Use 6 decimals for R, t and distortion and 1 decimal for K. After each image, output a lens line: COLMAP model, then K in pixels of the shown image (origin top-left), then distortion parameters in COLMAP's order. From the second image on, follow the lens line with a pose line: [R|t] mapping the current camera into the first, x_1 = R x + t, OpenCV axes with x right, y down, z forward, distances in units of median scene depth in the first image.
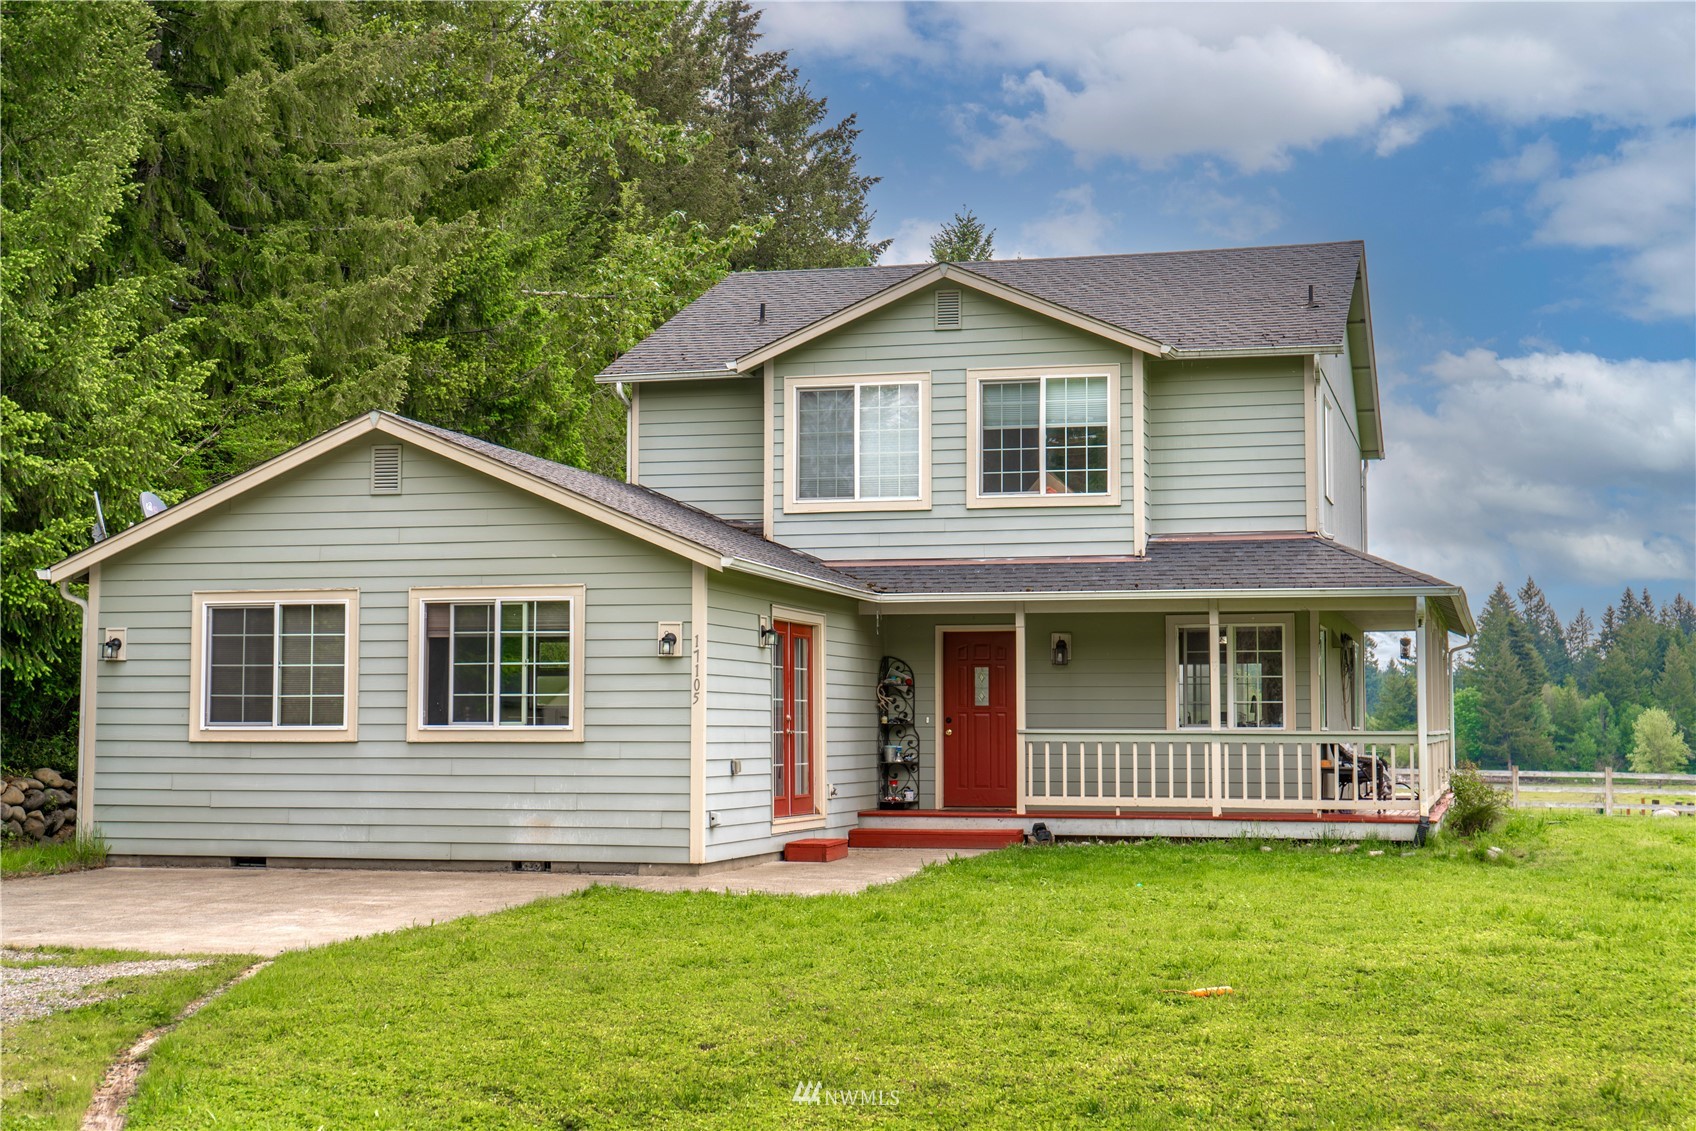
lens RADIAL K [[2518.7, 0, 848.0], [0, 2518.7, 565.5], [0, 0, 1]] dist [0.054233, 0.138962]
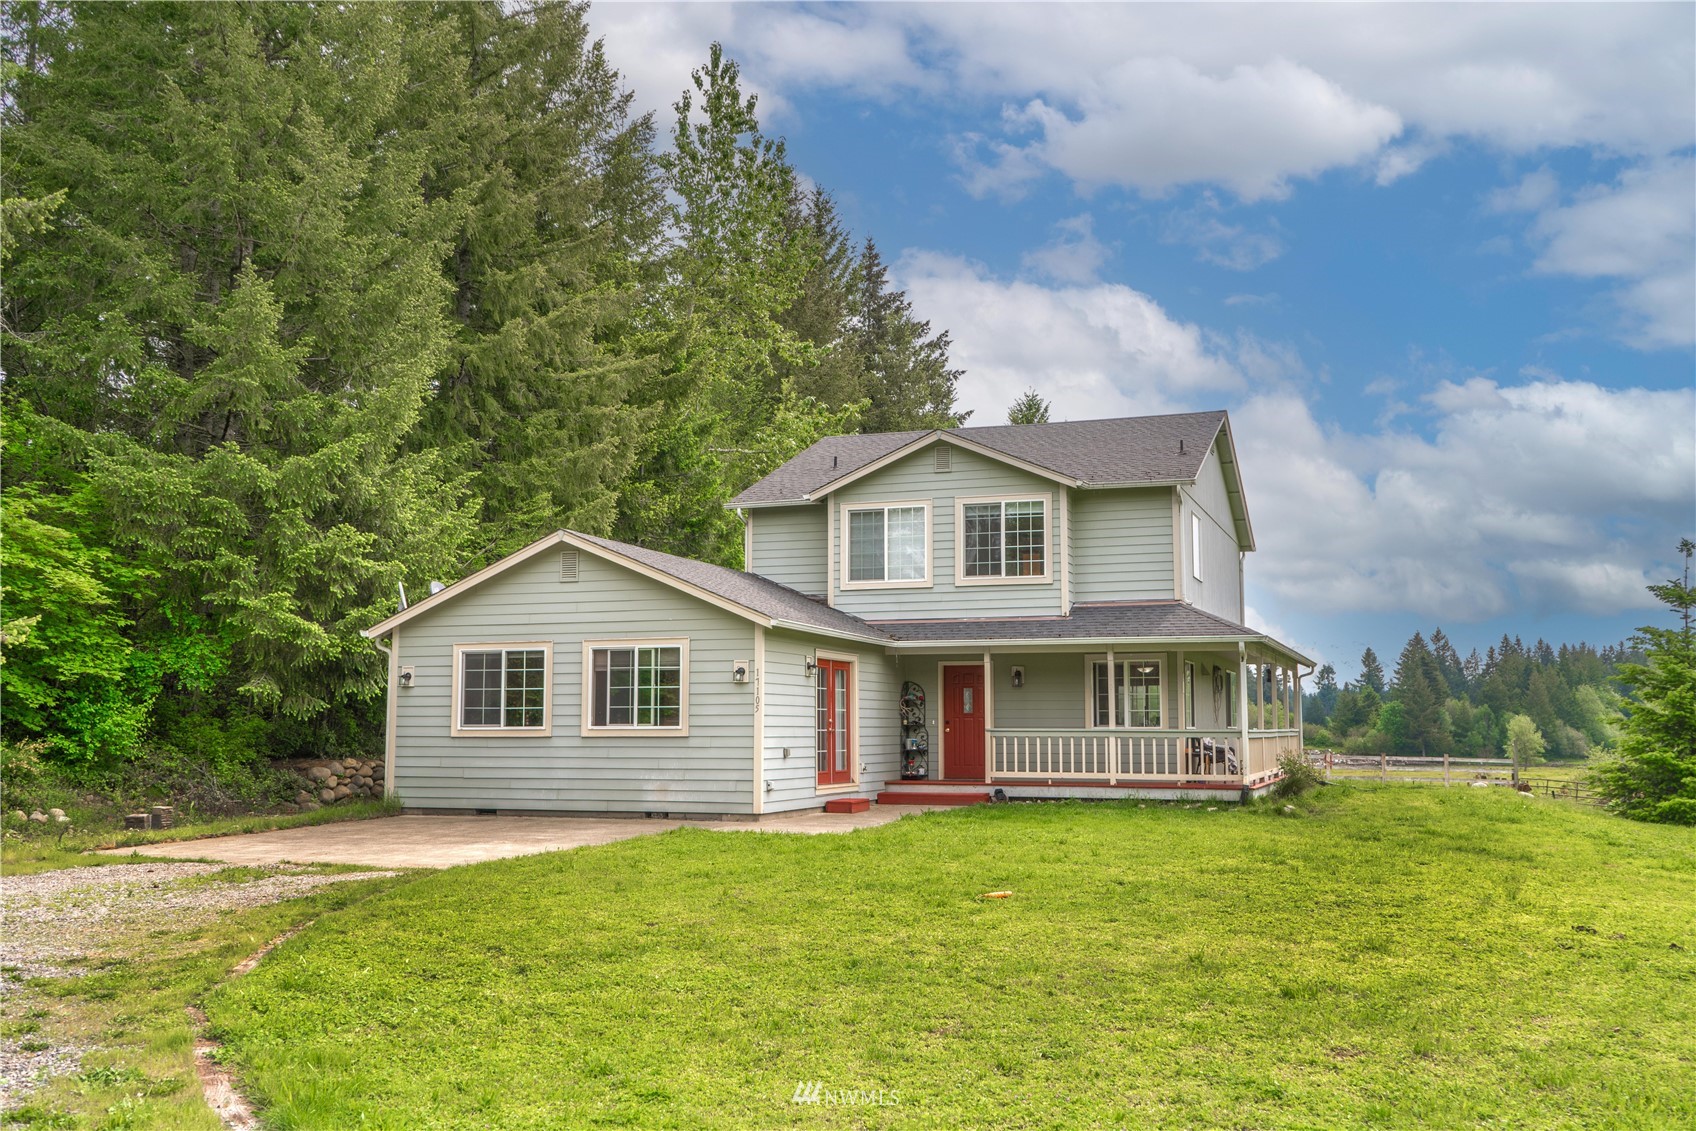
lens RADIAL K [[1649.3, 0, 848.0], [0, 1649.3, 565.5], [0, 0, 1]] dist [0.063094, -0.000355]
pose [[0.996181, -0.010124, -0.086729, 0.072348], [0.007176, 0.999388, -0.034236, -0.001056], [0.087022, 0.033483, 0.995644, -0.024118]]
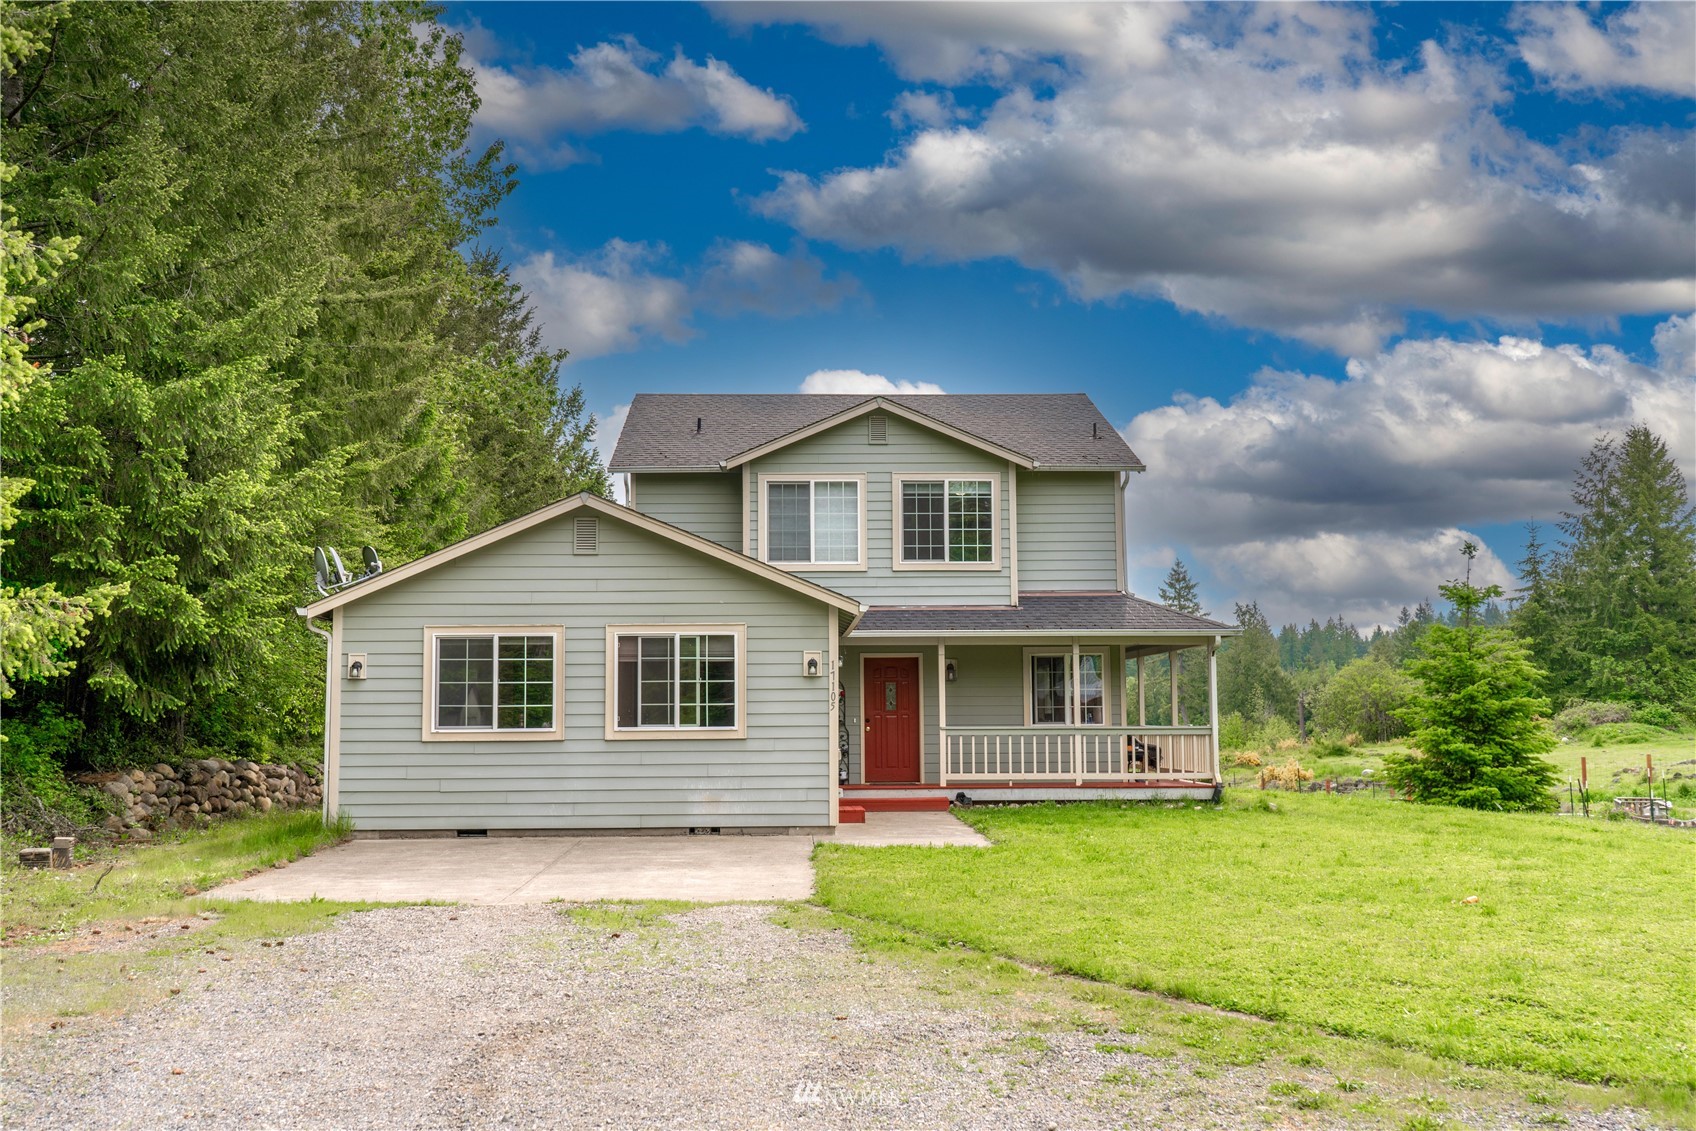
lens RADIAL K [[1805.2, 0, 848.0], [0, 1805.2, 565.5], [0, 0, 1]] dist [0.061866, 0.001435]
pose [[0.954116, 0.018950, 0.298835, -0.290491], [-0.012327, 0.999635, -0.024033, -0.000841], [-0.299182, 0.019247, 0.954002, 0.039813]]
